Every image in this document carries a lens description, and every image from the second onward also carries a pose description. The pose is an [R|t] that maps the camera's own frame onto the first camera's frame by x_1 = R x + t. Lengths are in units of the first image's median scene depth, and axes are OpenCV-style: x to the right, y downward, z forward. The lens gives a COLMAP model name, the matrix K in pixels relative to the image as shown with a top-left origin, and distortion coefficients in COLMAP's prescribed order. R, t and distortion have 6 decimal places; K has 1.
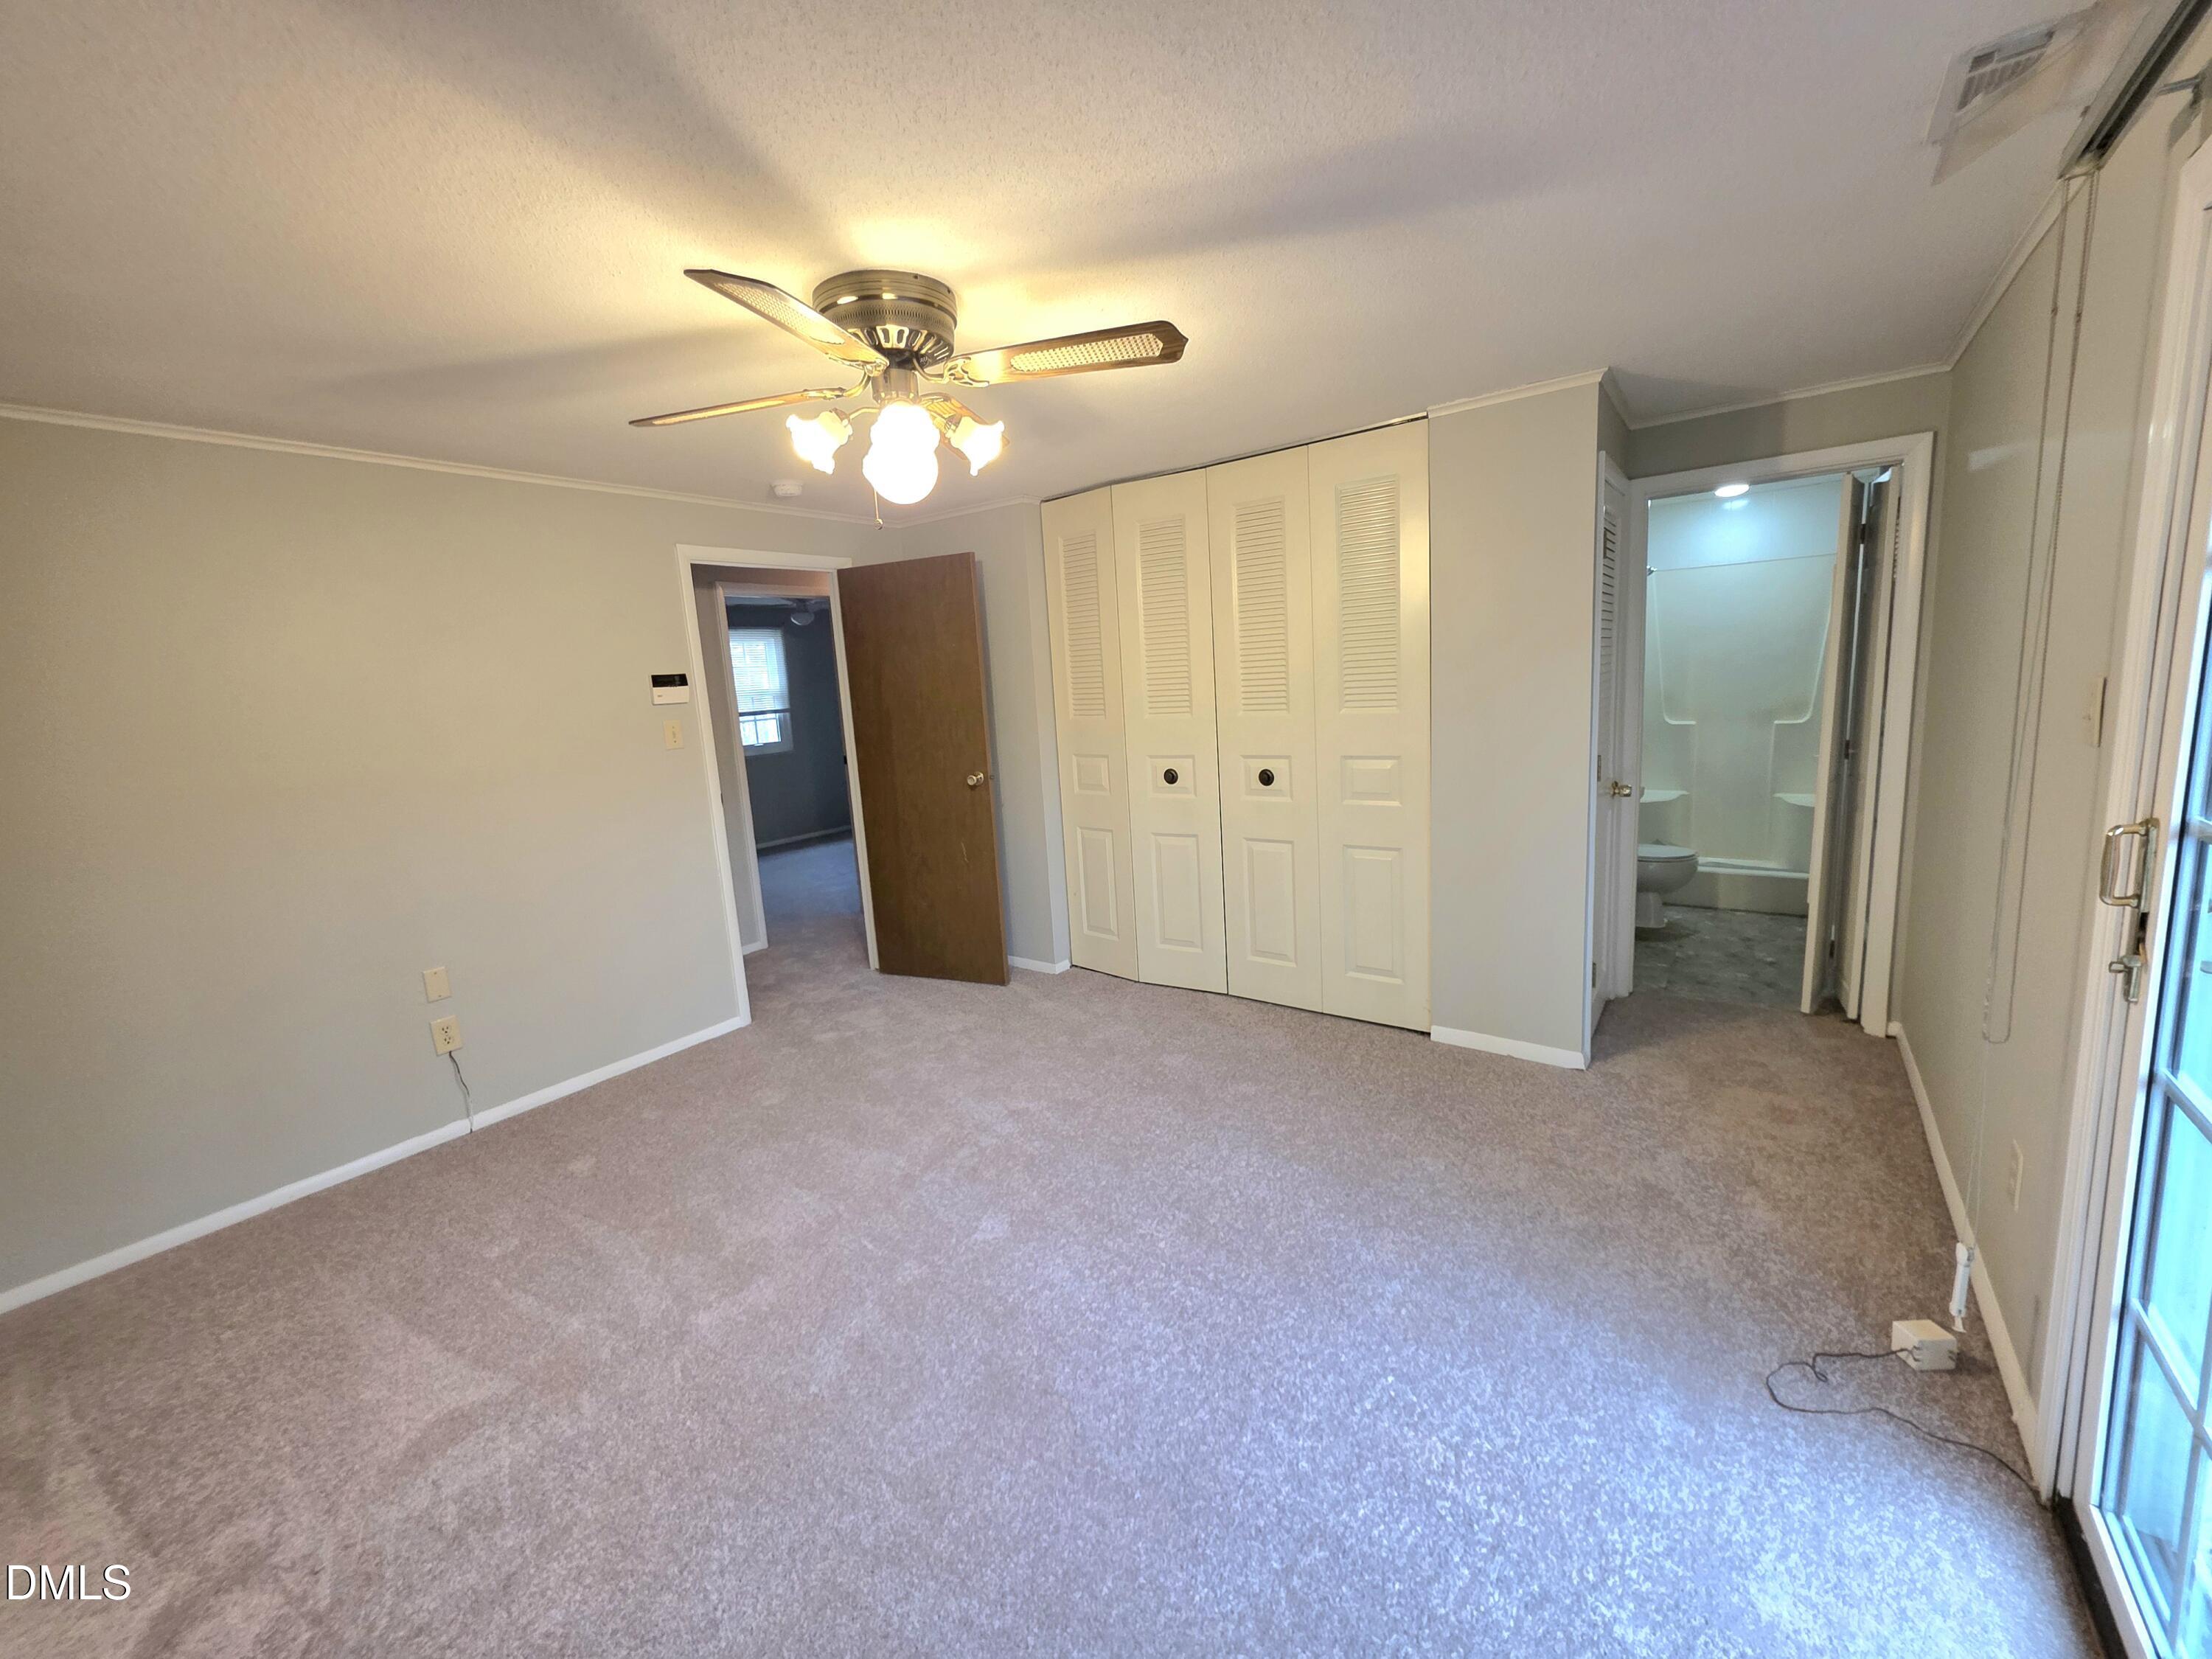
lens RADIAL K [[888.2, 0, 1109.6], [0, 888.2, 815.0], [0, 0, 1]] dist [0.001851, -0.000422]
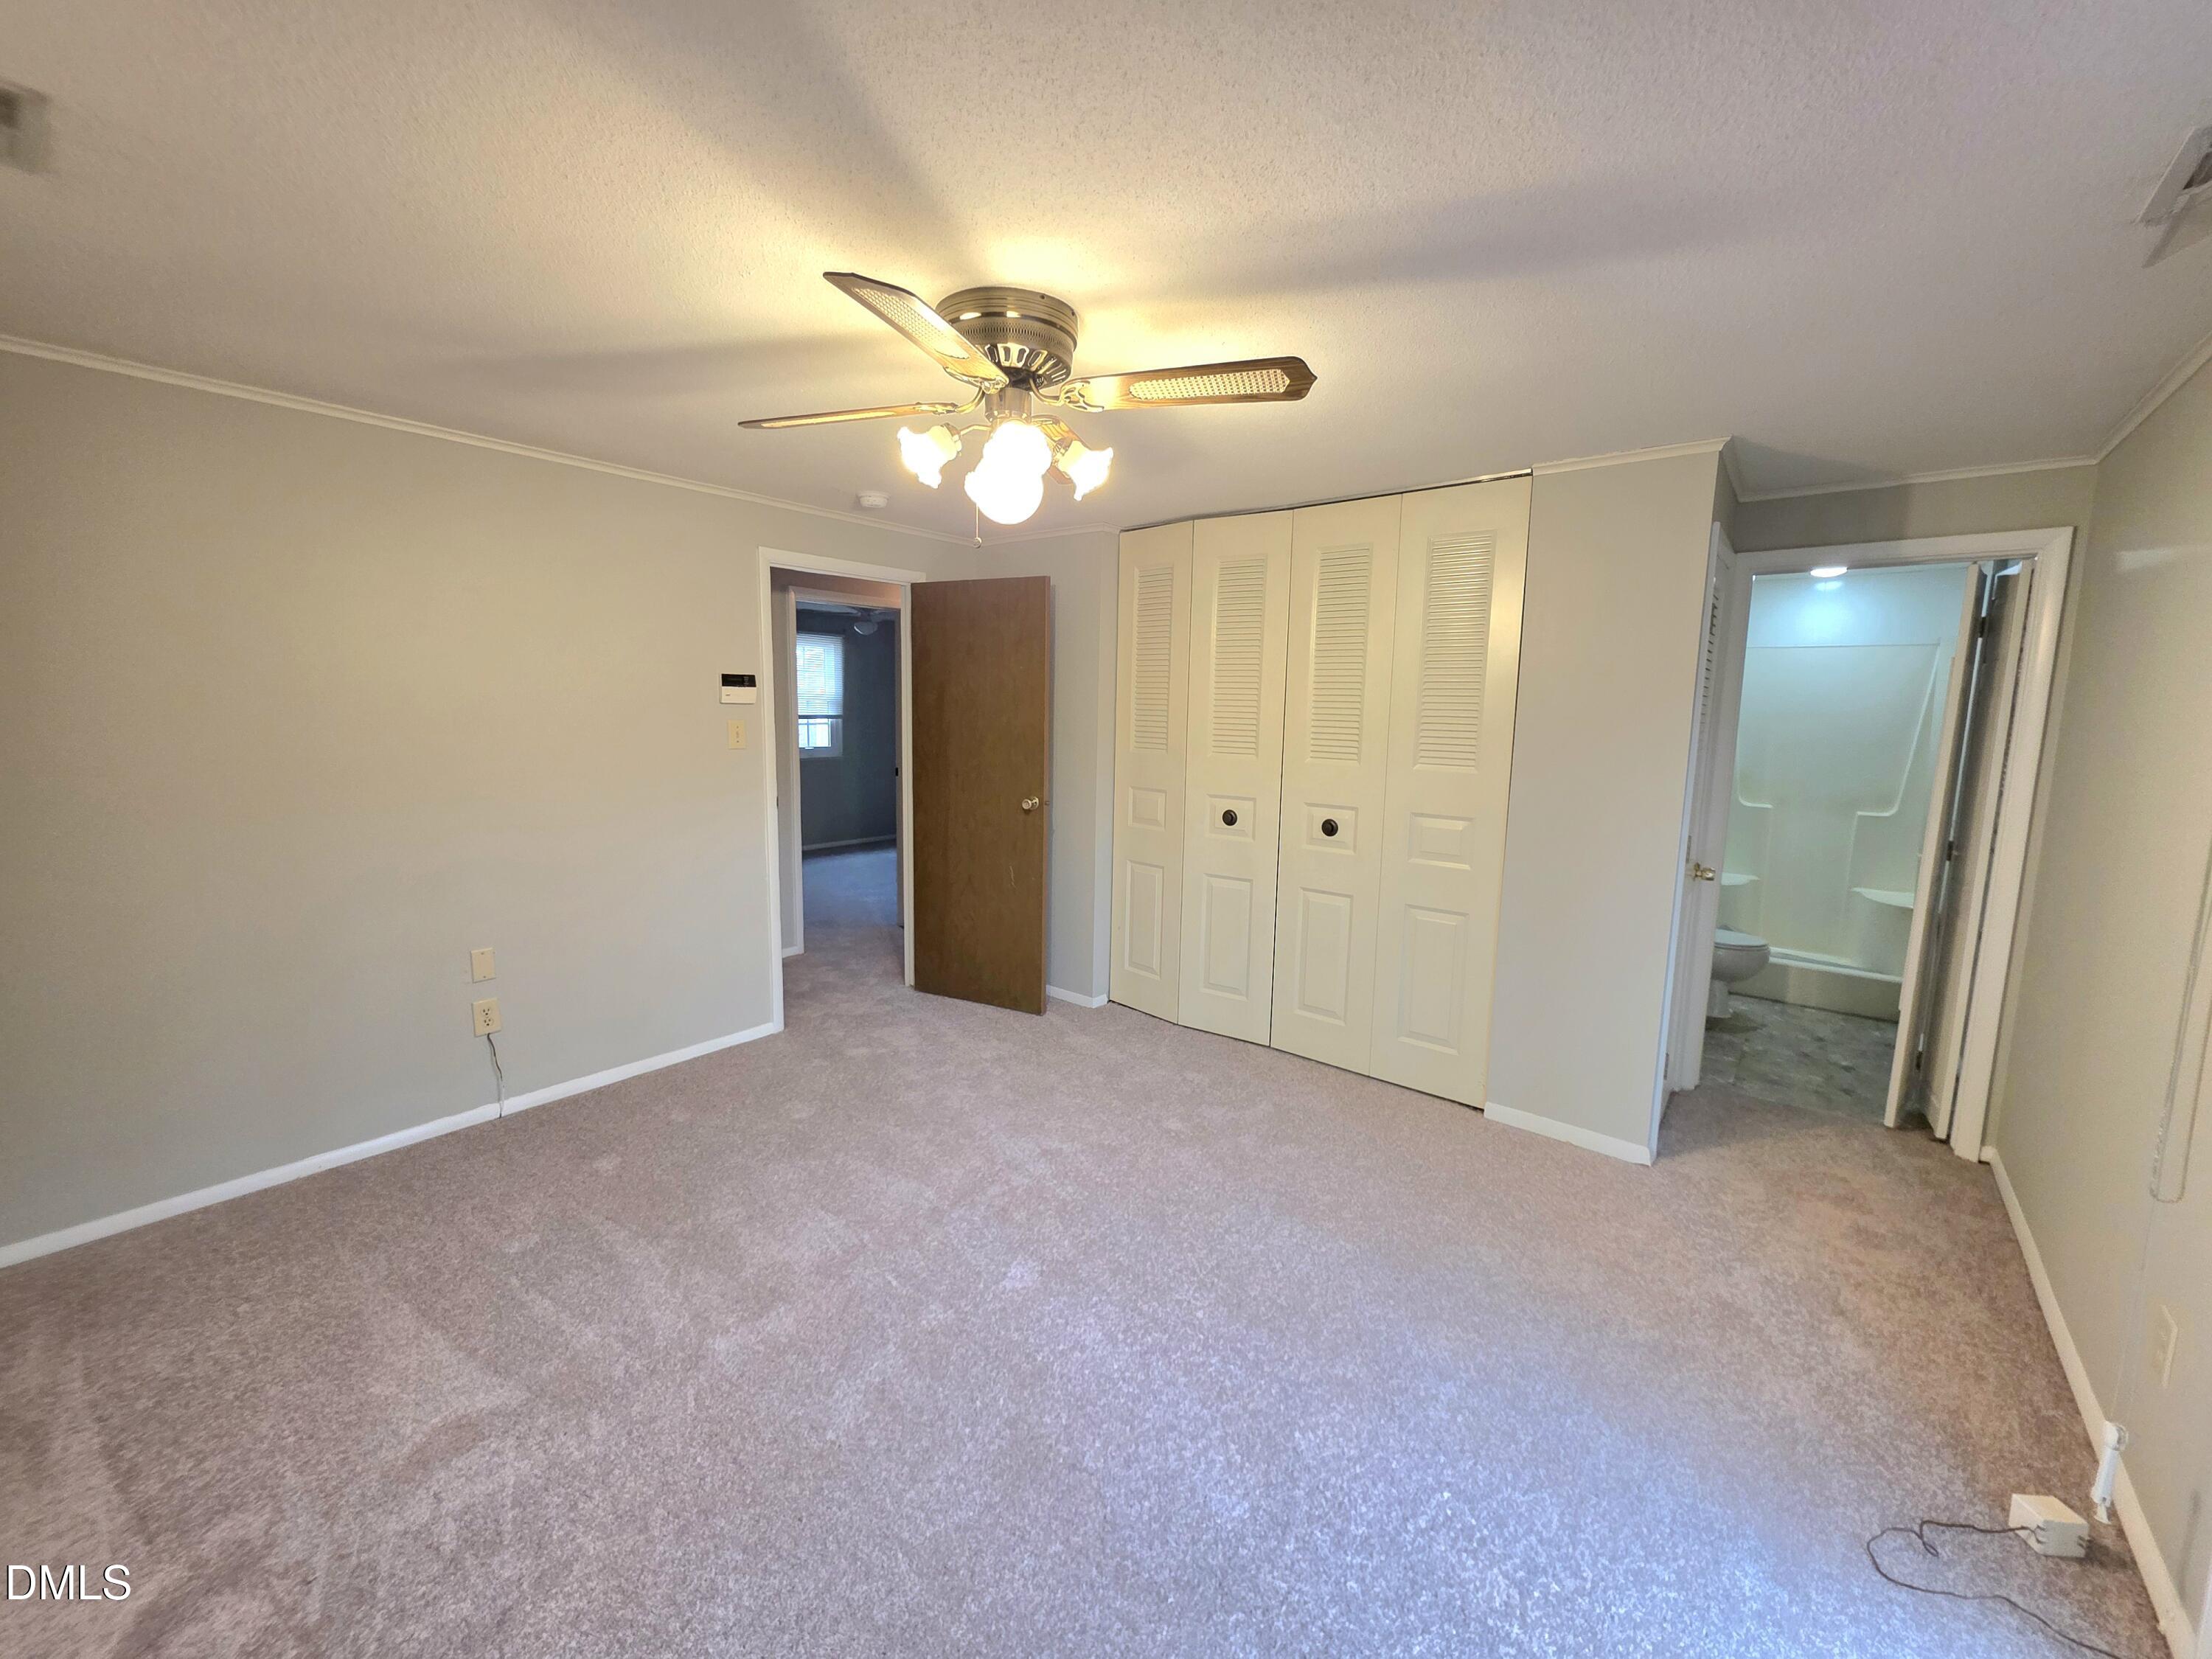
lens RADIAL K [[886.8, 0, 1108.5], [0, 886.8, 815.3], [0, 0, 1]] dist [0.000944, 0.000133]
pose [[0.995708, 0.084714, -0.037275, -0.051162], [-0.085834, 0.995872, -0.029533, -0.010875], [0.034619, 0.032605, 0.998869, 0.036361]]
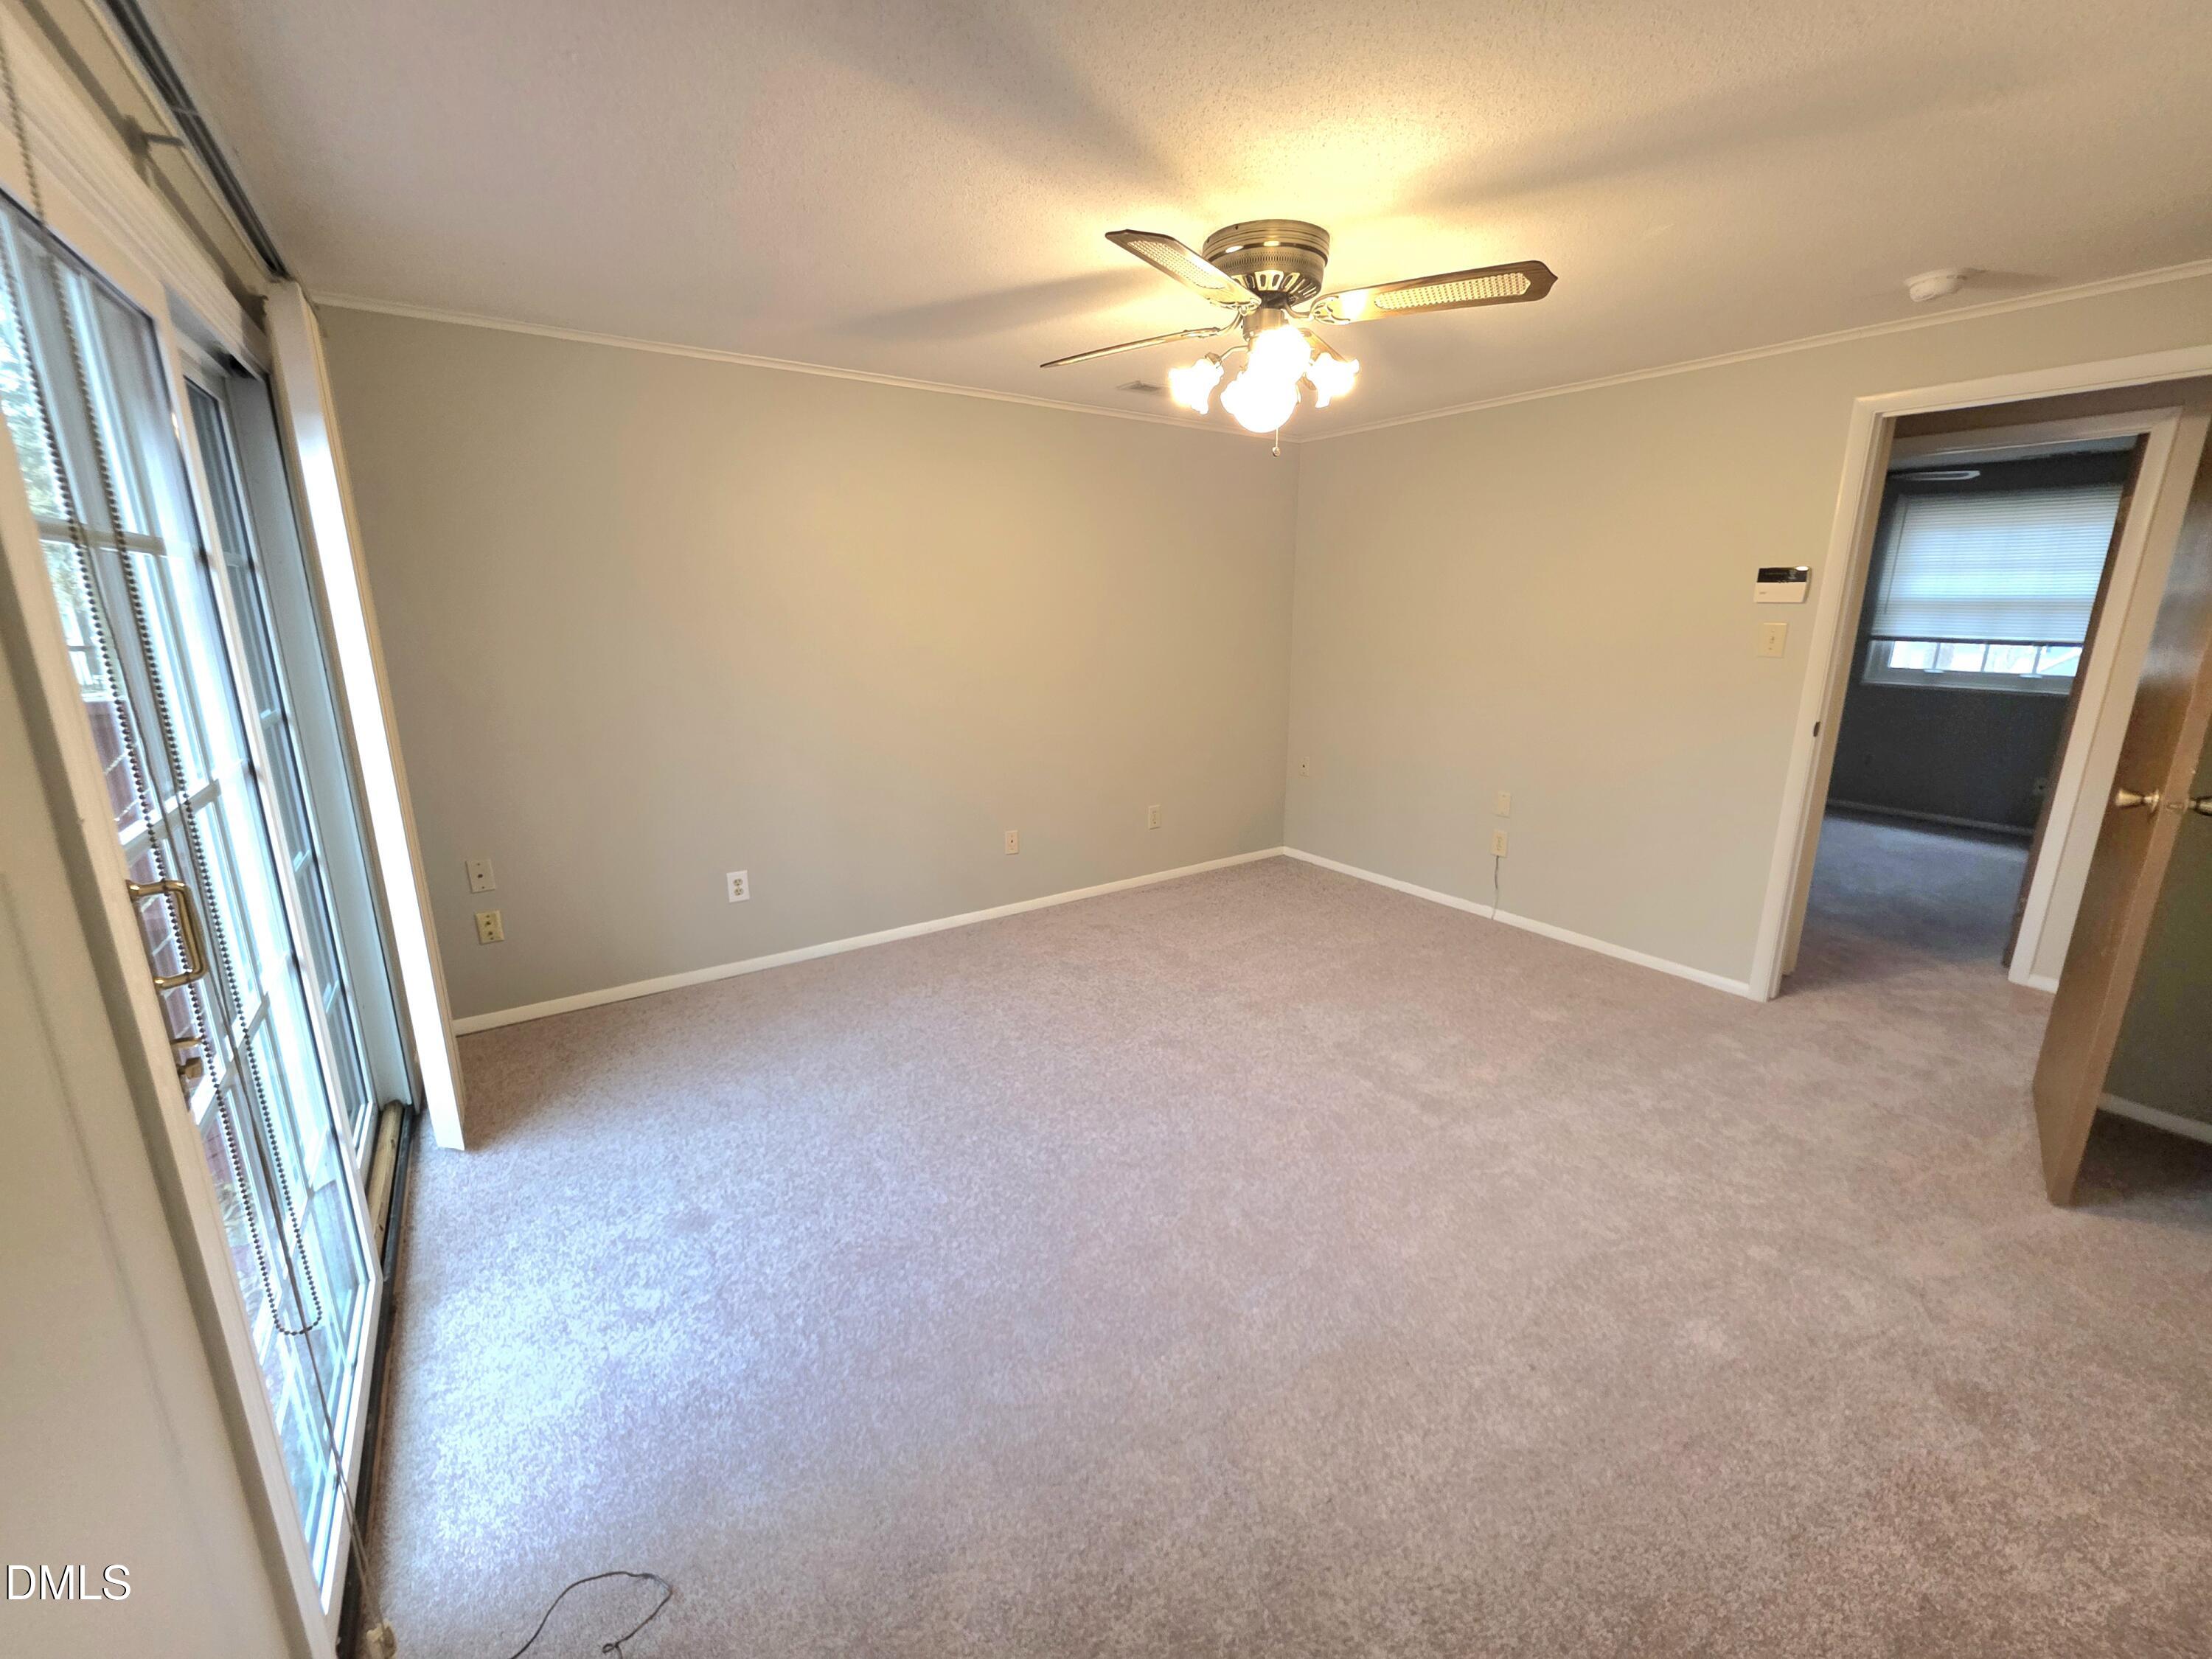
lens RADIAL K [[888.2, 0, 1109.6], [0, 888.2, 815.0], [0, 0, 1]] dist [0.001851, -0.000422]
pose [[-0.327081, 0.277916, -0.903206, 0.919011], [-0.129548, 0.933567, 0.334172, -0.233883], [0.936075, 0.226309, -0.269348, 1.153864]]
